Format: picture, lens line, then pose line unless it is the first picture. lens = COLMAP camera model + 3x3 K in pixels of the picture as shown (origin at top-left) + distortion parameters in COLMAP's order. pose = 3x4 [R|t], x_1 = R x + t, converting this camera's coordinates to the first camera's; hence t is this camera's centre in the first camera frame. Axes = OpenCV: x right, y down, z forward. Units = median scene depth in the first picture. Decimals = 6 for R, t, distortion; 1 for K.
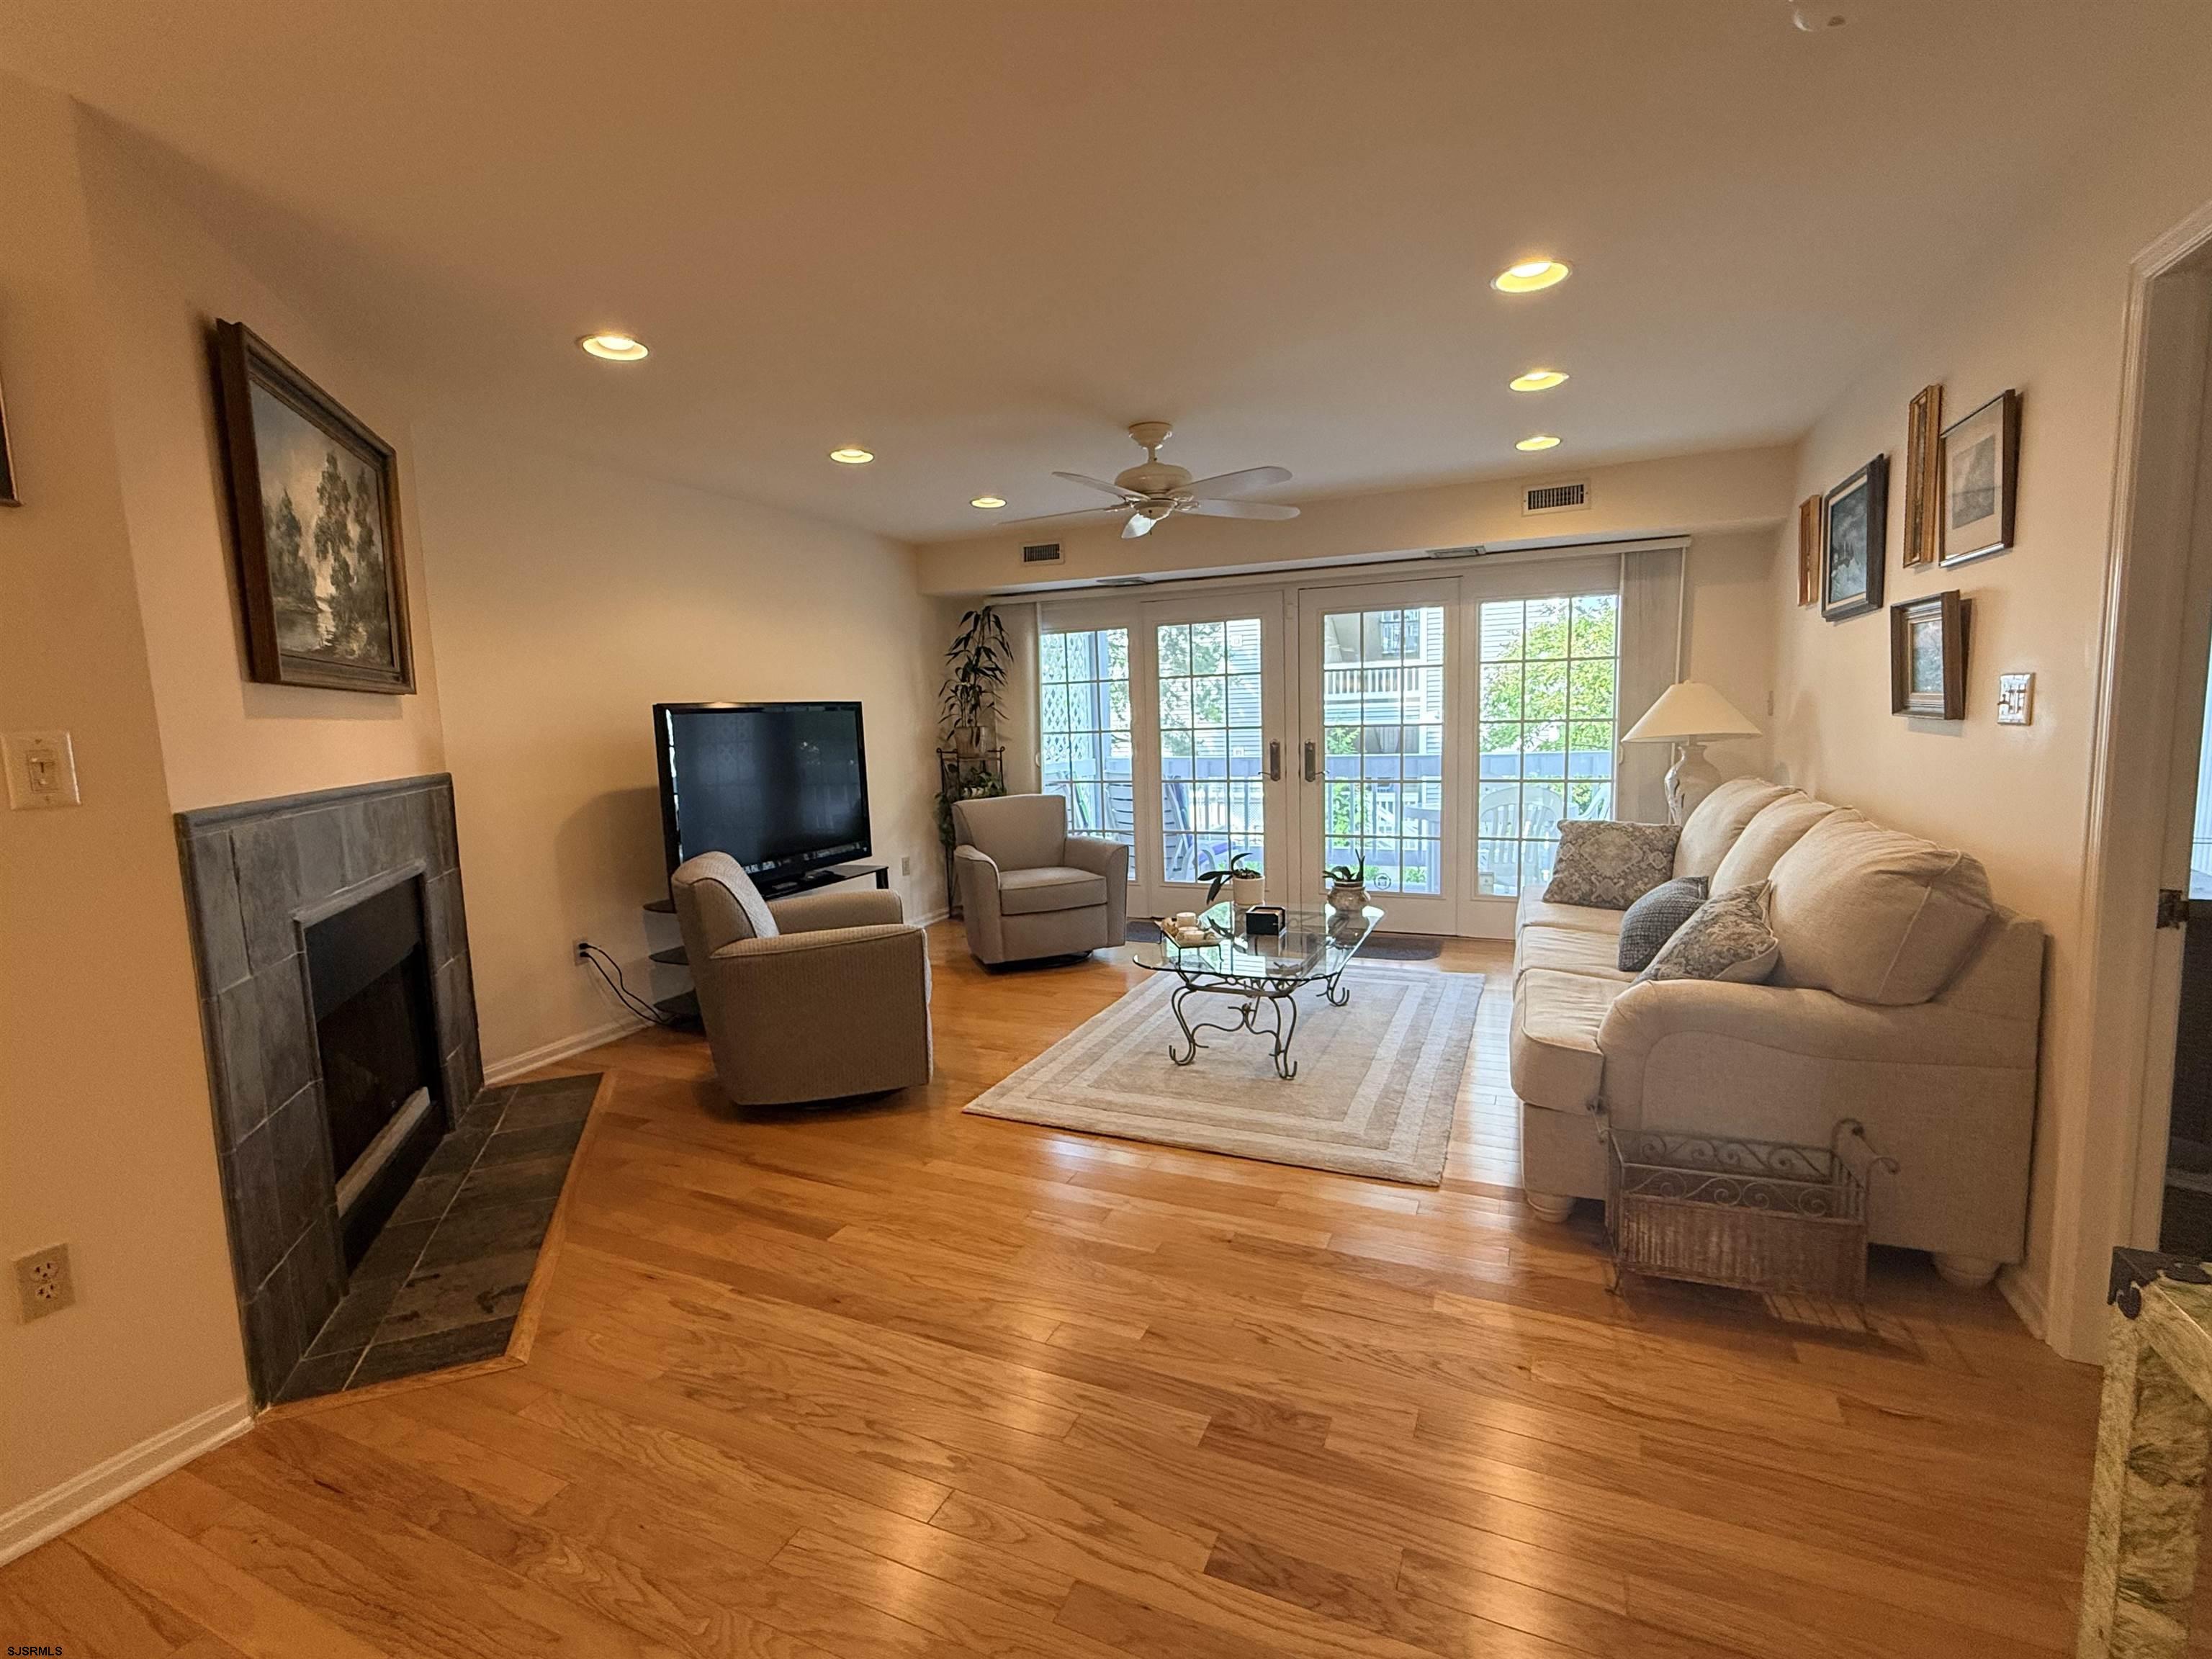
lens RADIAL K [[990.3, 0, 1105.0], [0, 990.3, 830.0], [0, 0, 1]] dist [-0.000988, -0.000544]
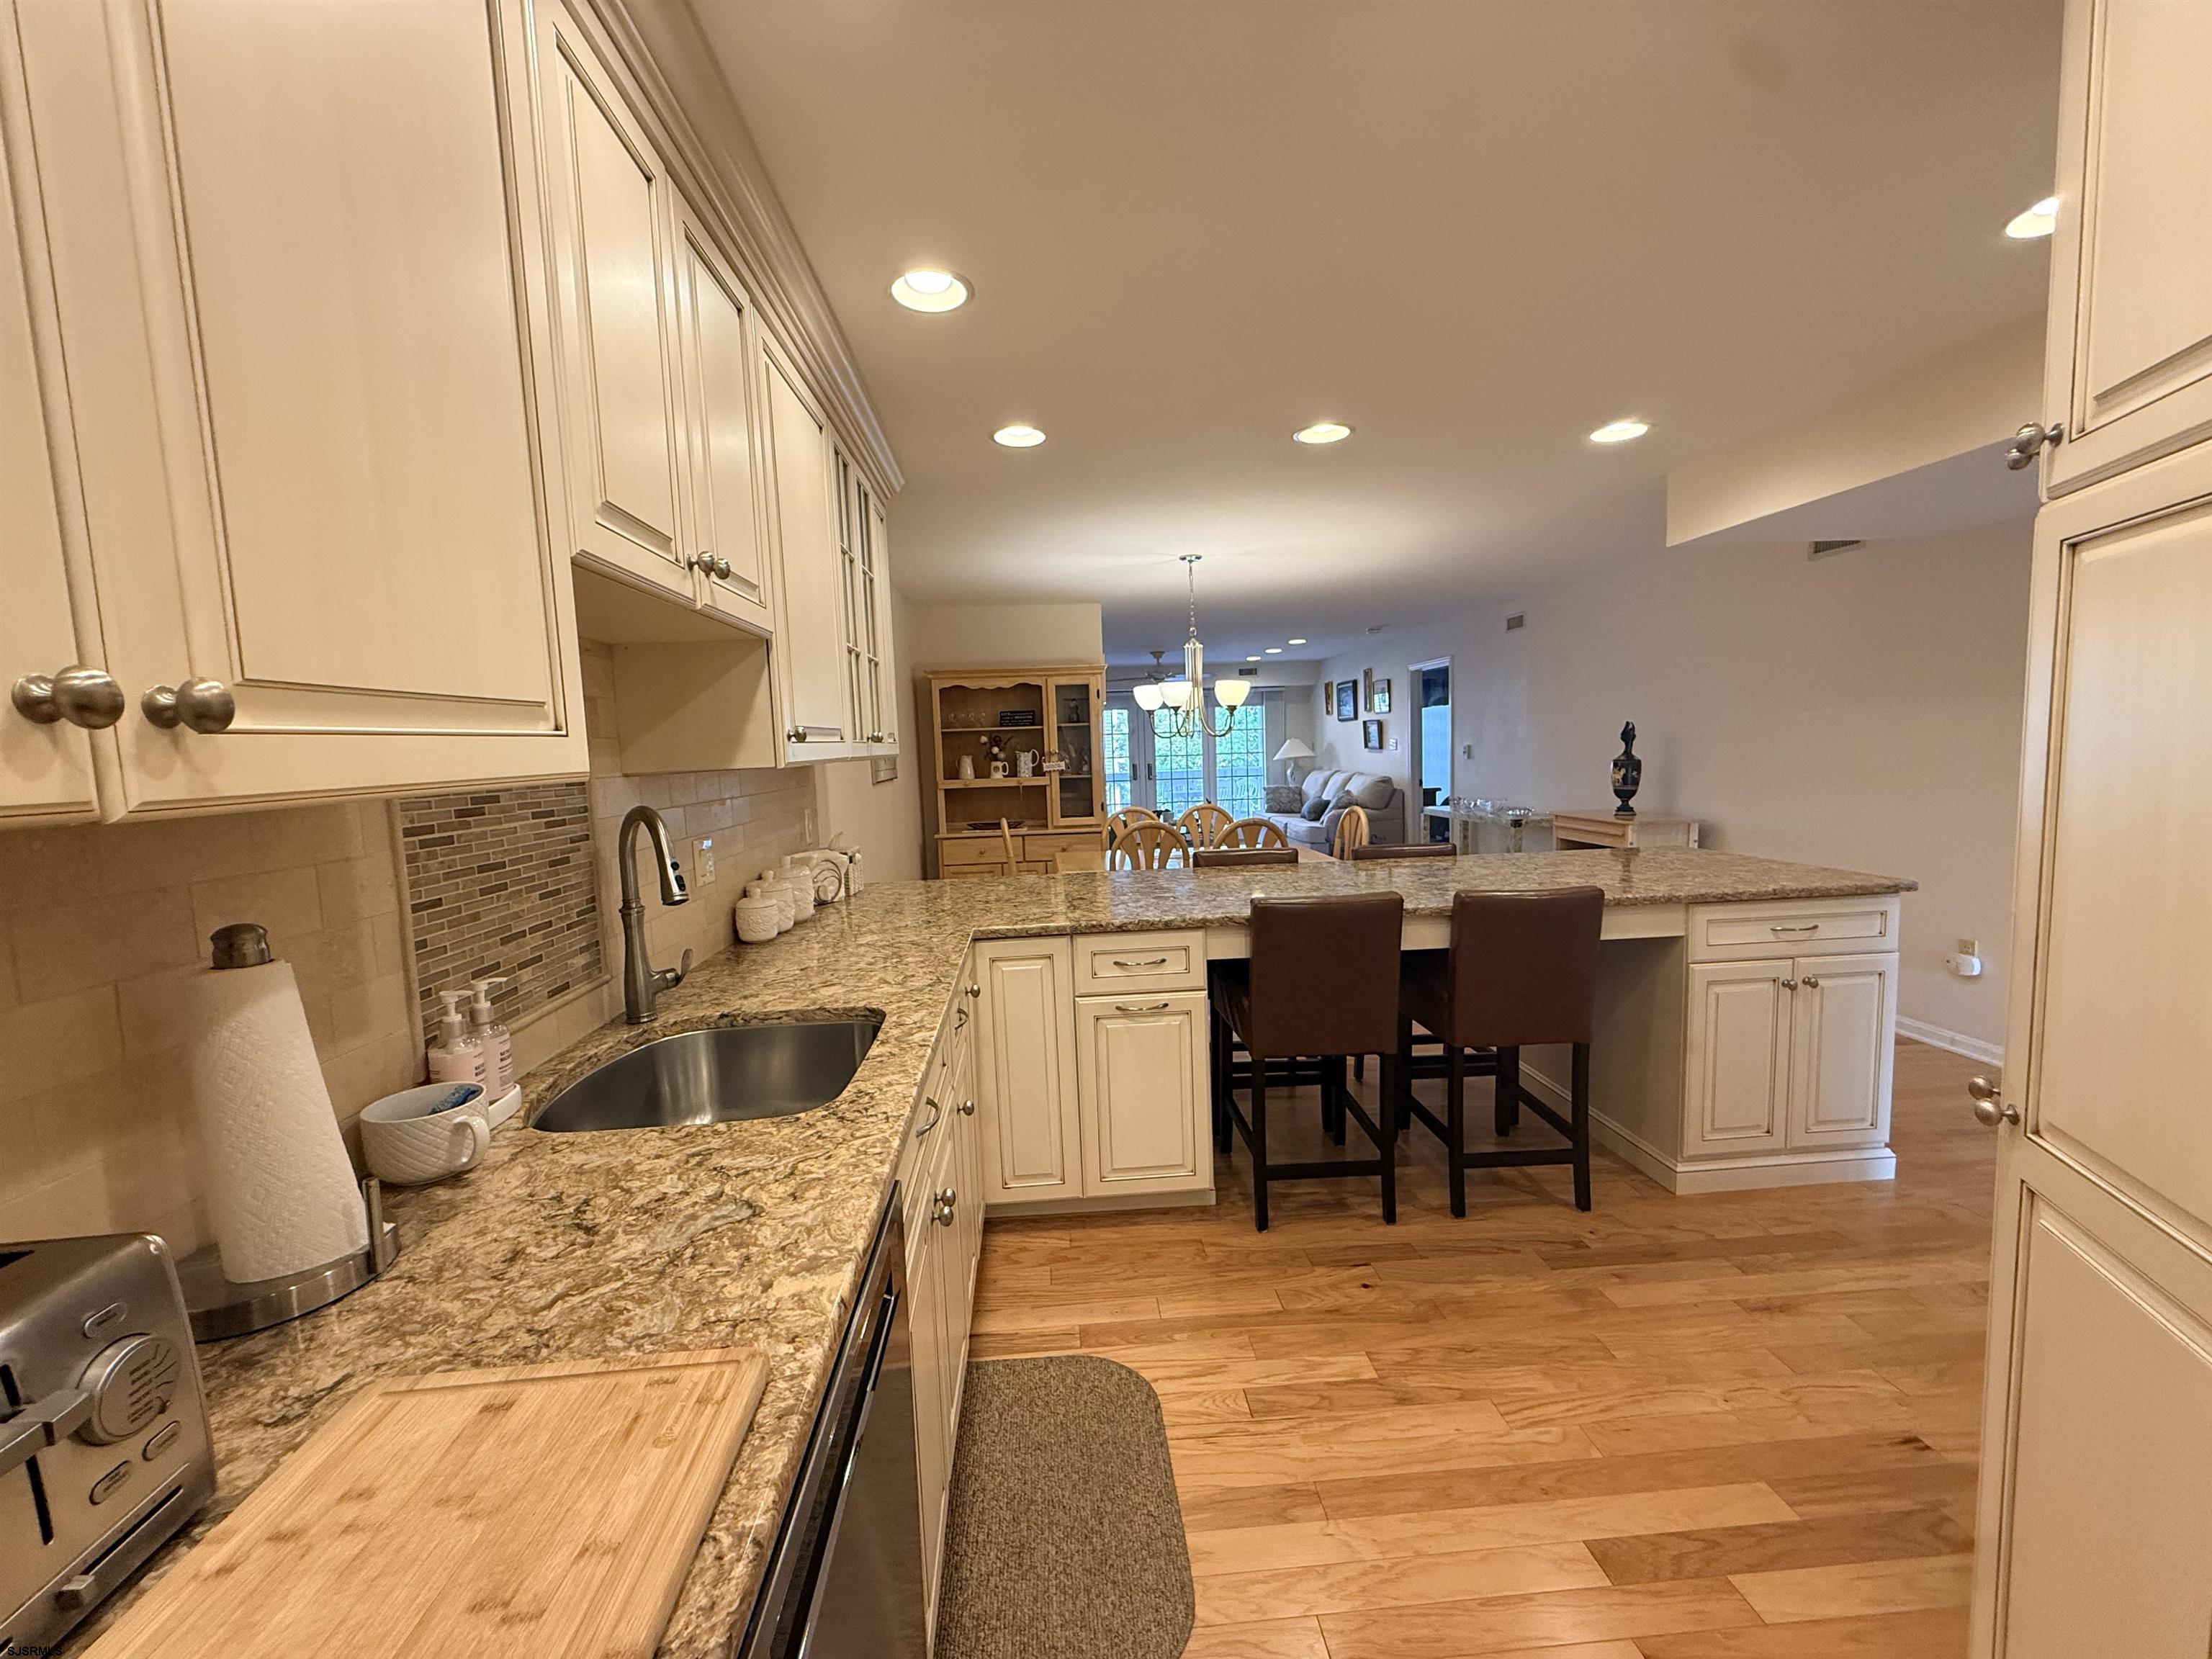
lens RADIAL K [[878.5, 0, 1099.2], [0, 878.5, 829.2], [0, 0, 1]] dist [-0.000020, -0.000006]
pose [[0.882316, -0.047277, 0.468277, -1.247417], [0.064150, 0.997737, -0.020138, 0.144090], [-0.466265, 0.047808, 0.883352, -1.100758]]
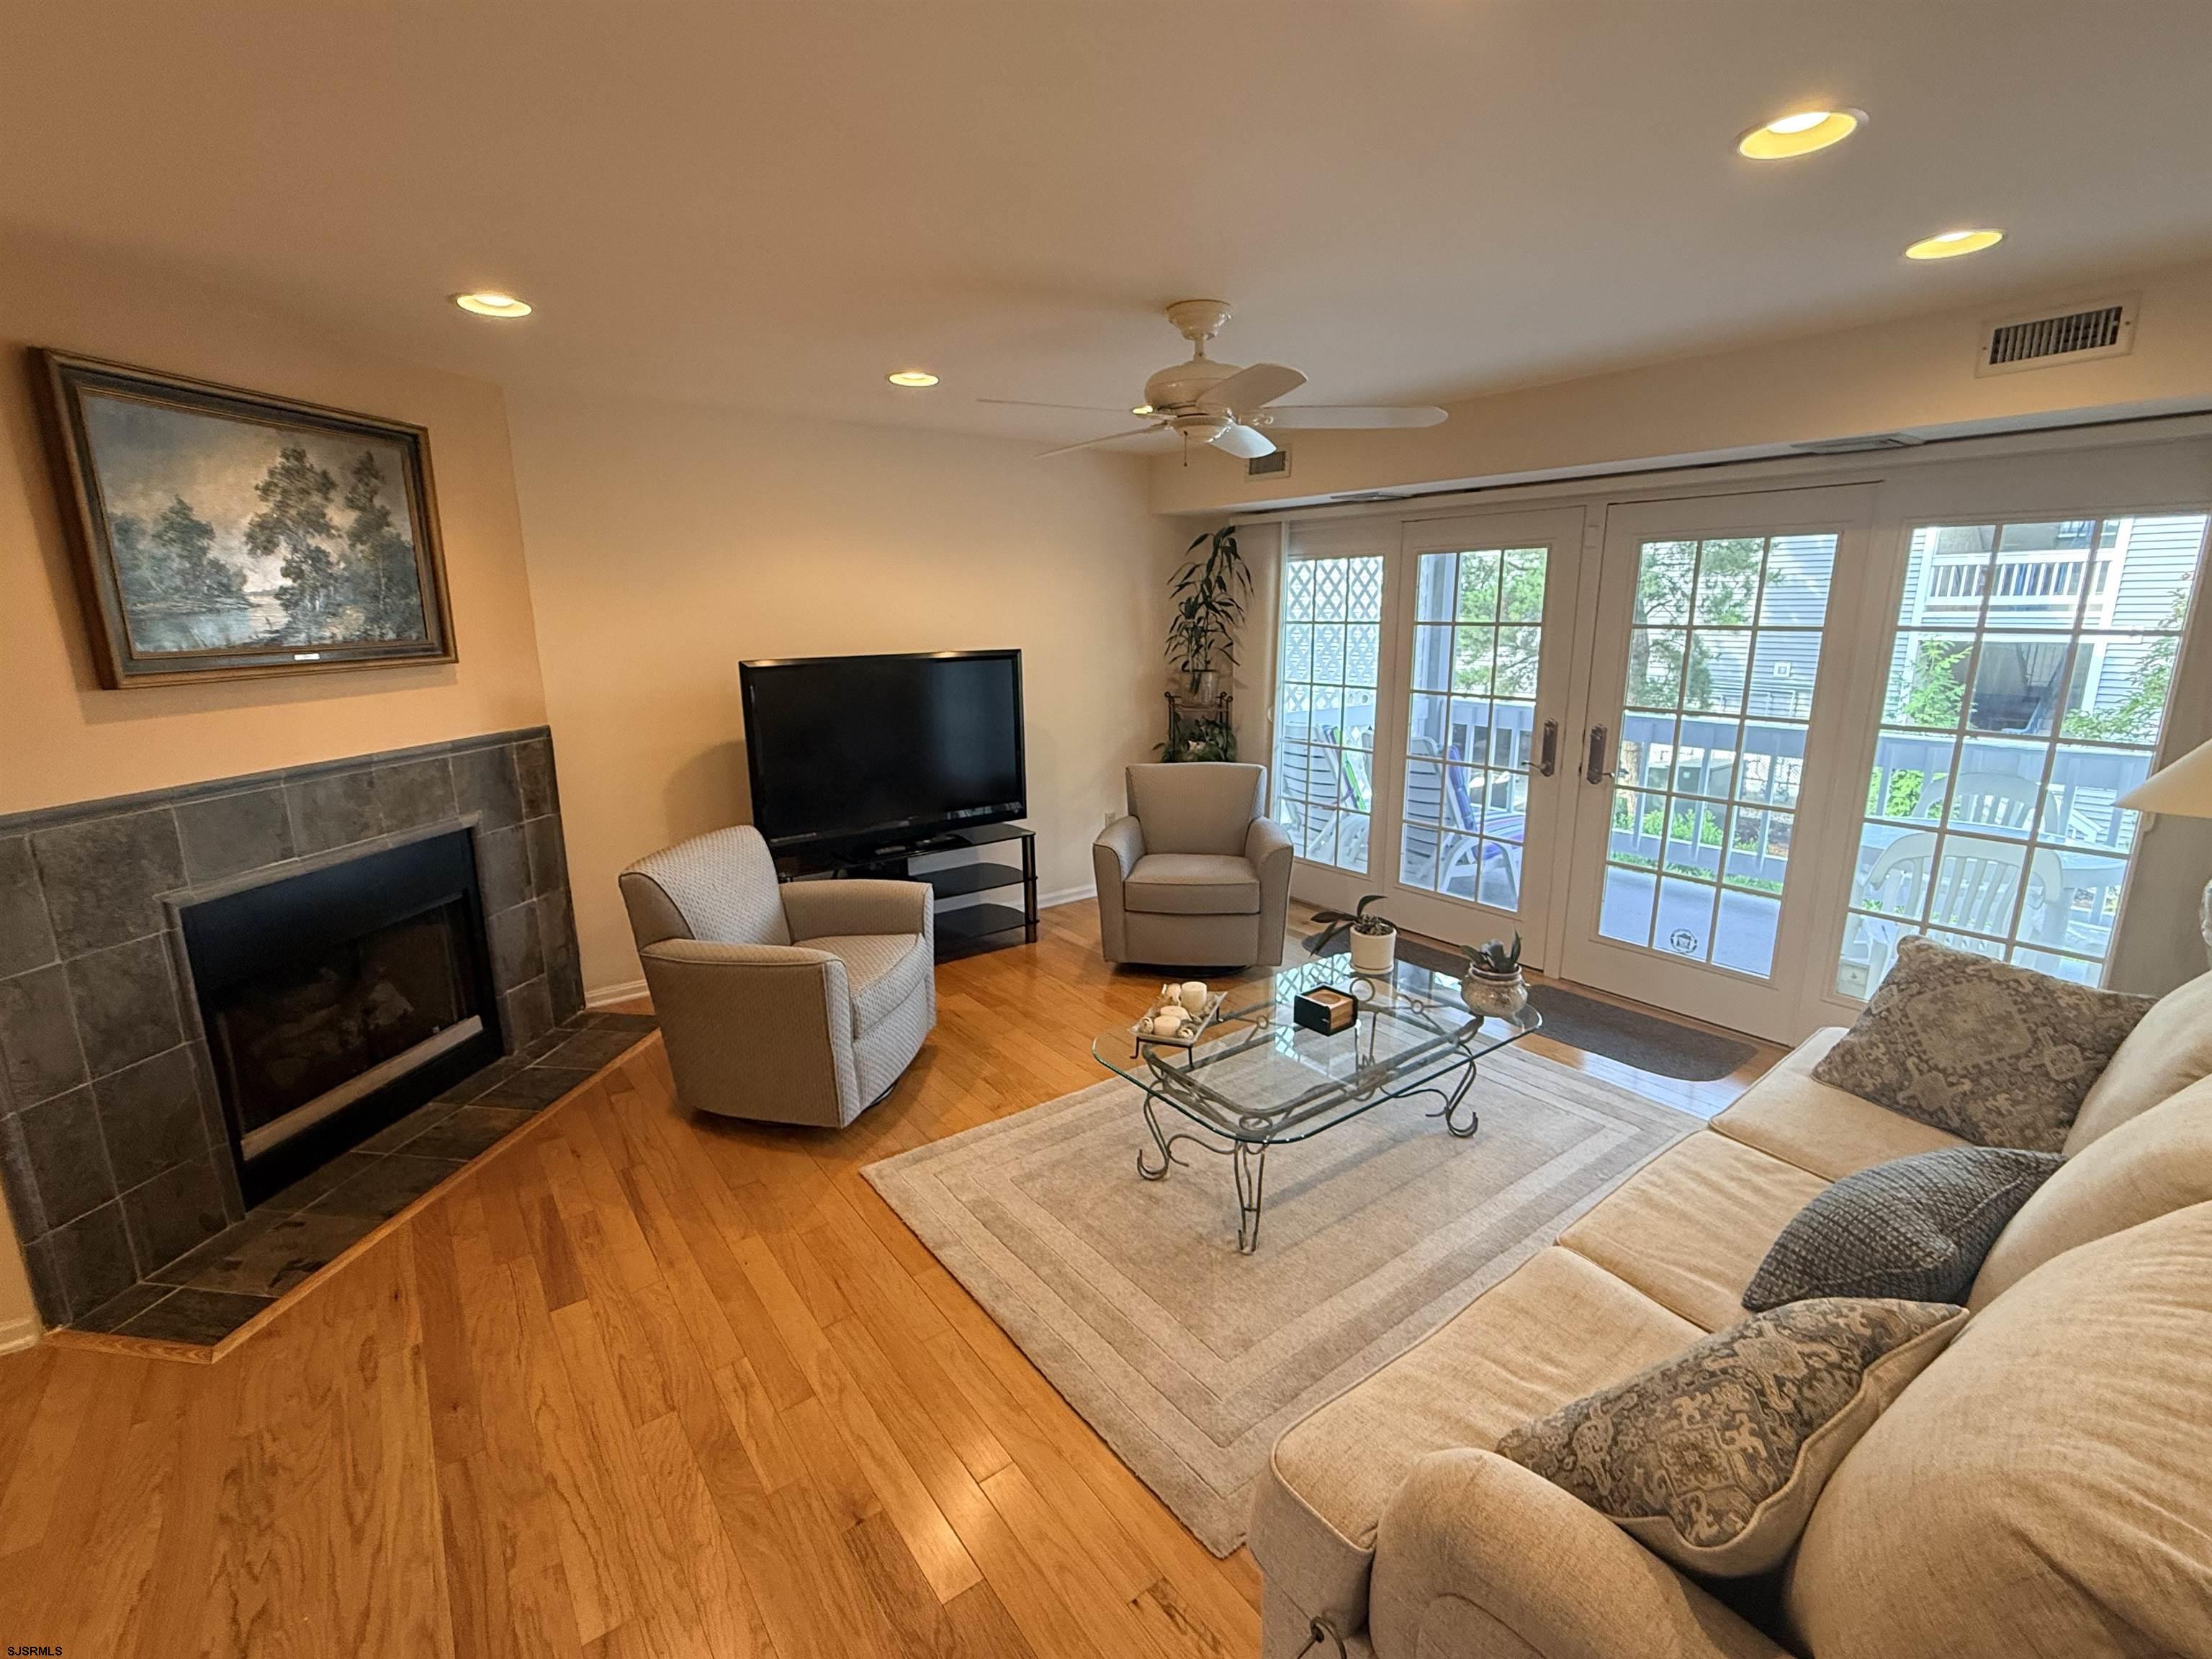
lens RADIAL K [[990.3, 0, 1105.0], [0, 990.3, 830.0], [0, 0, 1]] dist [-0.000988, -0.000544]
pose [[0.871732, 0.132380, -0.471762, 0.342064], [-0.076153, 0.987716, 0.136444, -0.122328], [0.484030, -0.083017, 0.871105, 0.303725]]
